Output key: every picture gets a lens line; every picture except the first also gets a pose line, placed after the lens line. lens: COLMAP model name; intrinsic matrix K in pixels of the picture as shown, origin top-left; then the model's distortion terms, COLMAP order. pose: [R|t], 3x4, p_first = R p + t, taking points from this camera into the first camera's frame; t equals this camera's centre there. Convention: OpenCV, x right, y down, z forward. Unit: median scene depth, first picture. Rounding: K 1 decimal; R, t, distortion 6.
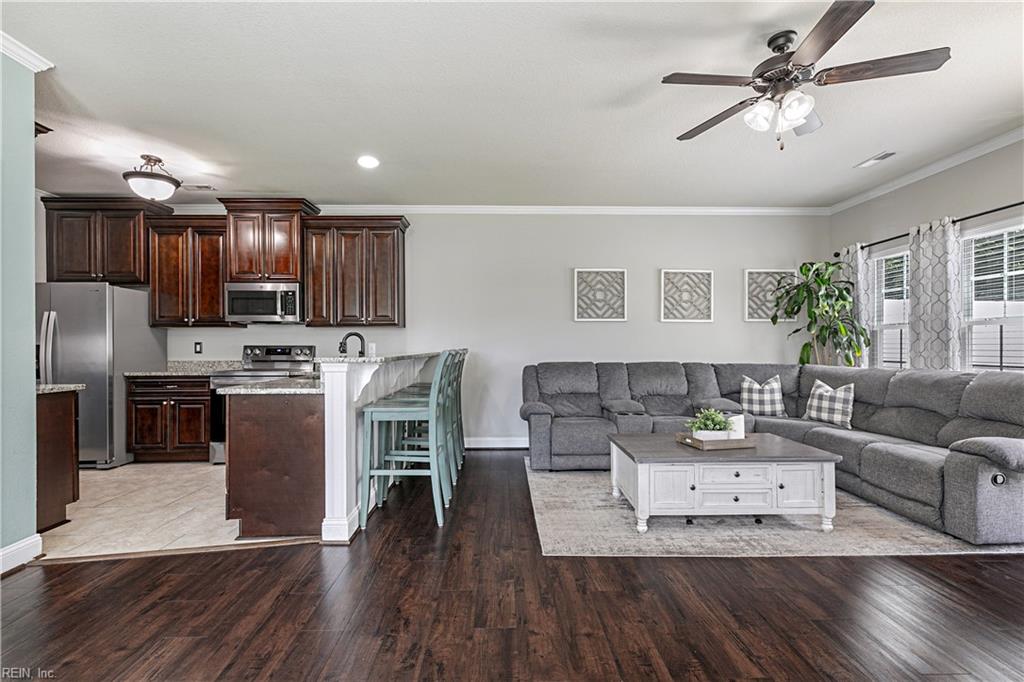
lens RADIAL K [[515.1, 0, 513.2], [0, 515.1, 347.2], [0, 0, 1]] dist [0.003470, 0.000885]
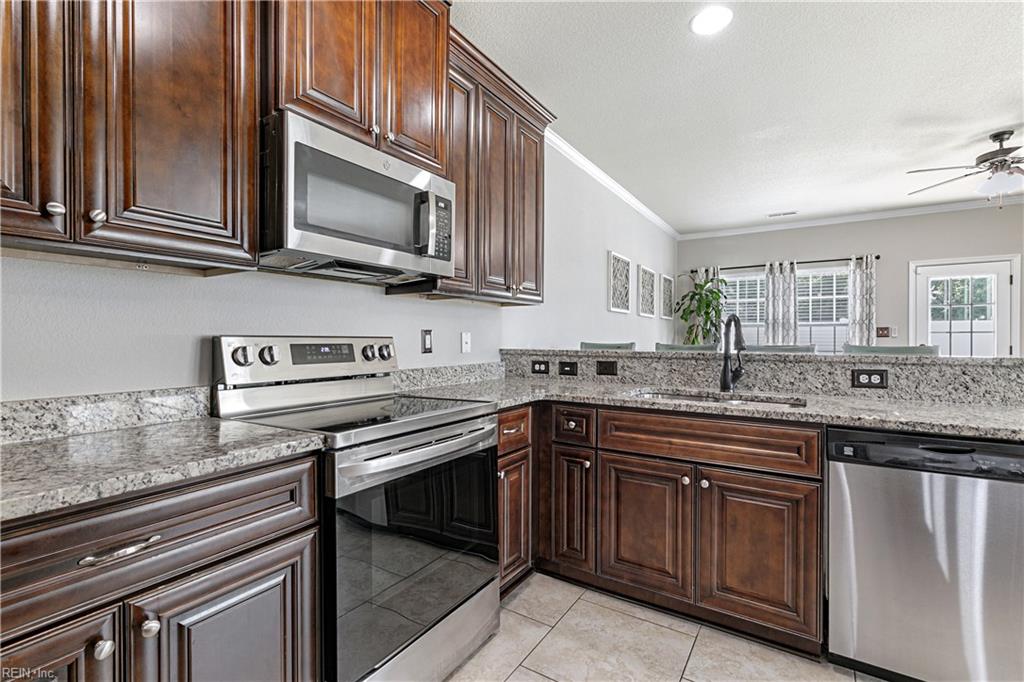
lens RADIAL K [[460.6, 0, 508.7], [0, 460.6, 336.8], [0, 0, 1]] dist [0.001385, -0.000046]
pose [[0.563470, 0.004559, 0.826124, -0.678746], [-0.001162, 0.999988, -0.004727, -0.001511], [-0.826136, 0.001704, 0.563469, 0.746888]]
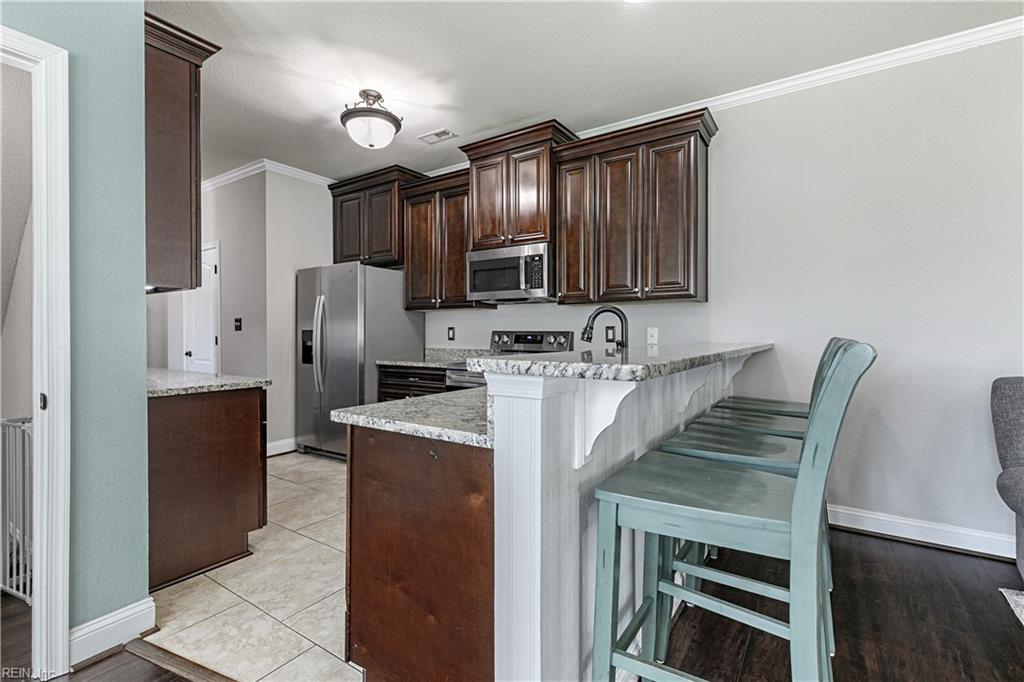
lens RADIAL K [[460.6, 0, 508.7], [0, 460.6, 336.8], [0, 0, 1]] dist [0.001385, -0.000046]
pose [[0.820864, 0.008376, -0.571062, -0.097324], [-0.005314, 0.999961, 0.007028, 0.000521], [0.571099, -0.002734, 0.820877, 0.447416]]
